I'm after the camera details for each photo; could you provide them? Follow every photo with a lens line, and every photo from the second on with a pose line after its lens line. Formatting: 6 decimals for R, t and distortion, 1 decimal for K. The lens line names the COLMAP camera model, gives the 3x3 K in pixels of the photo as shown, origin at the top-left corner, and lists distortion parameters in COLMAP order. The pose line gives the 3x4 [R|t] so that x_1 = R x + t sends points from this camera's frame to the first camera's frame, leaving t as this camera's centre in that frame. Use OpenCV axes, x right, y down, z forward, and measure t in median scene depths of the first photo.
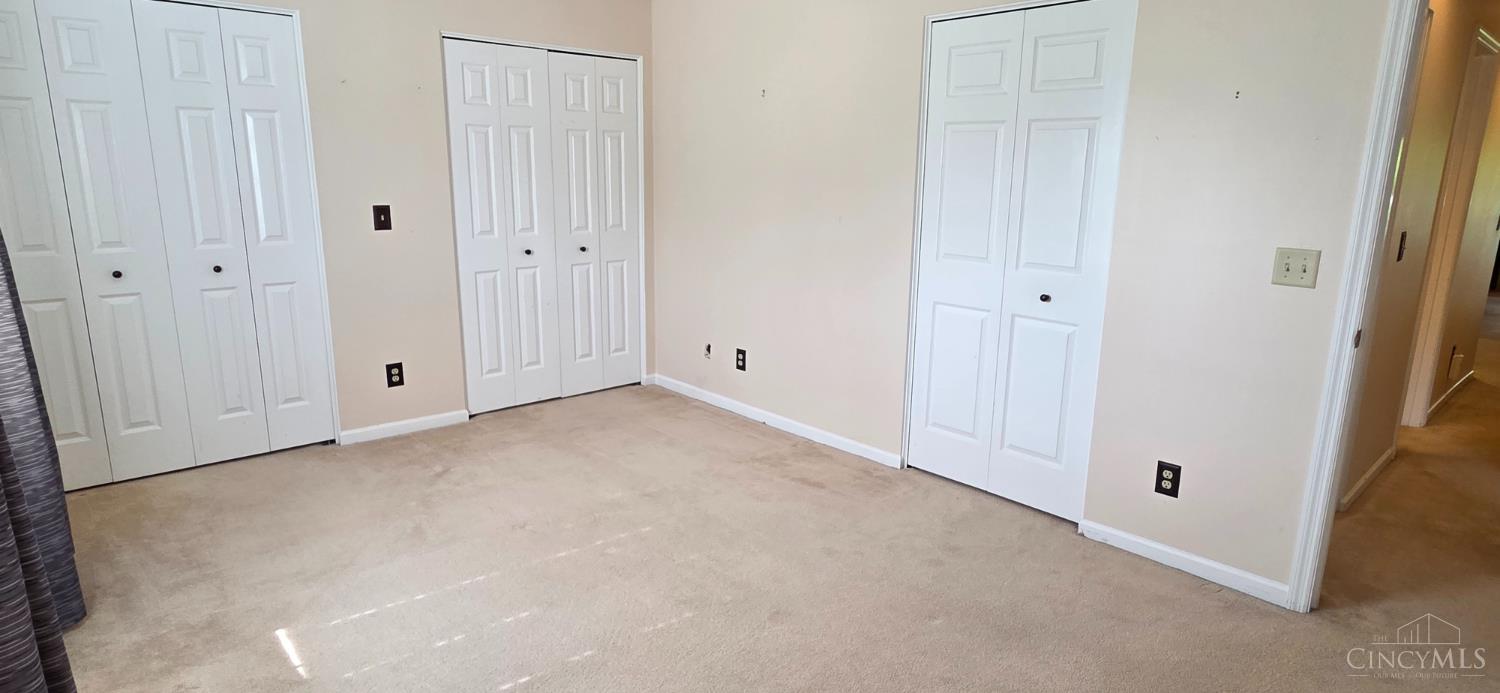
lens RADIAL K [[819.9, 0, 753.6], [0, 819.9, 344.8], [0, 0, 1]] dist [-0.001097, -0.001671]
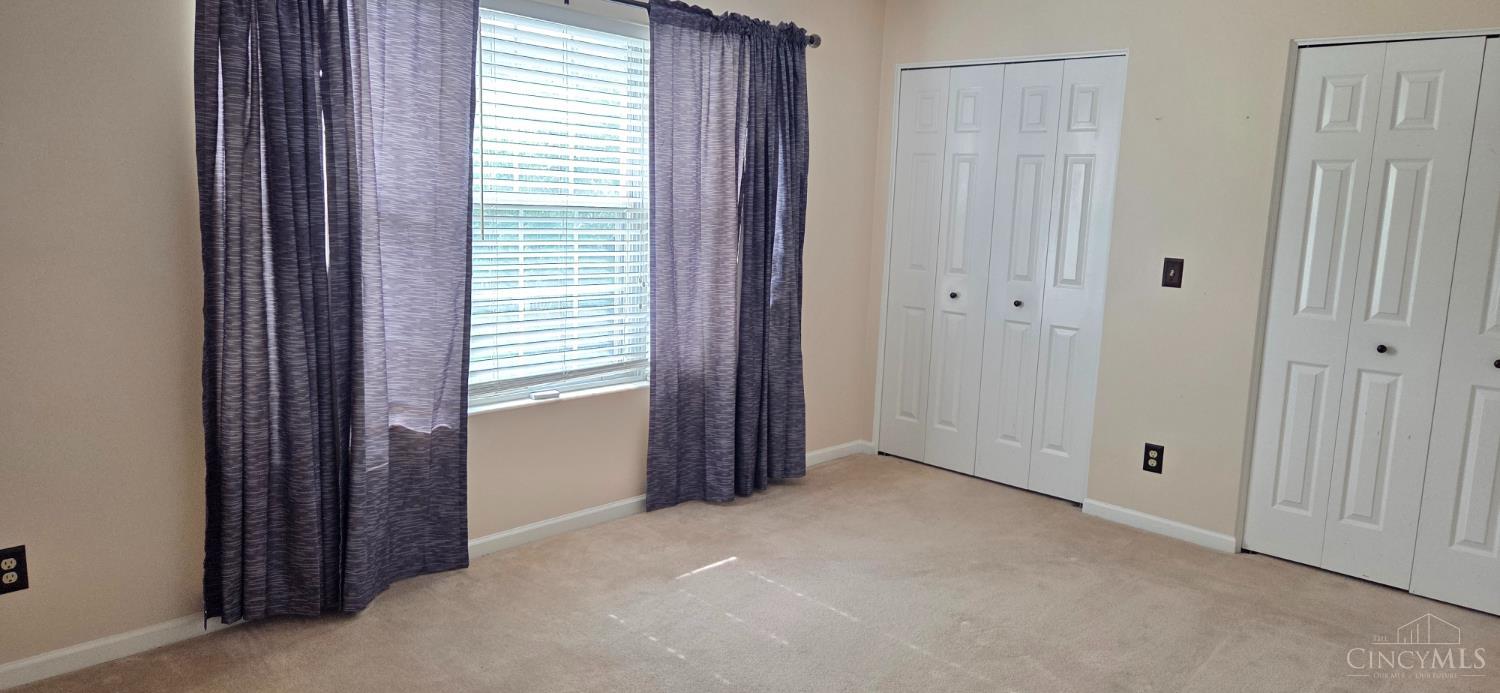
lens RADIAL K [[993.2, 0, 752.7], [0, 993.2, 346.5], [0, 0, 1]] dist [0.024962, -0.006865]
pose [[0.065100, 0.138768, -0.988183, 0.552581], [-0.254378, 0.959875, 0.118035, -0.093108], [0.964911, 0.243688, 0.097788, 0.496848]]
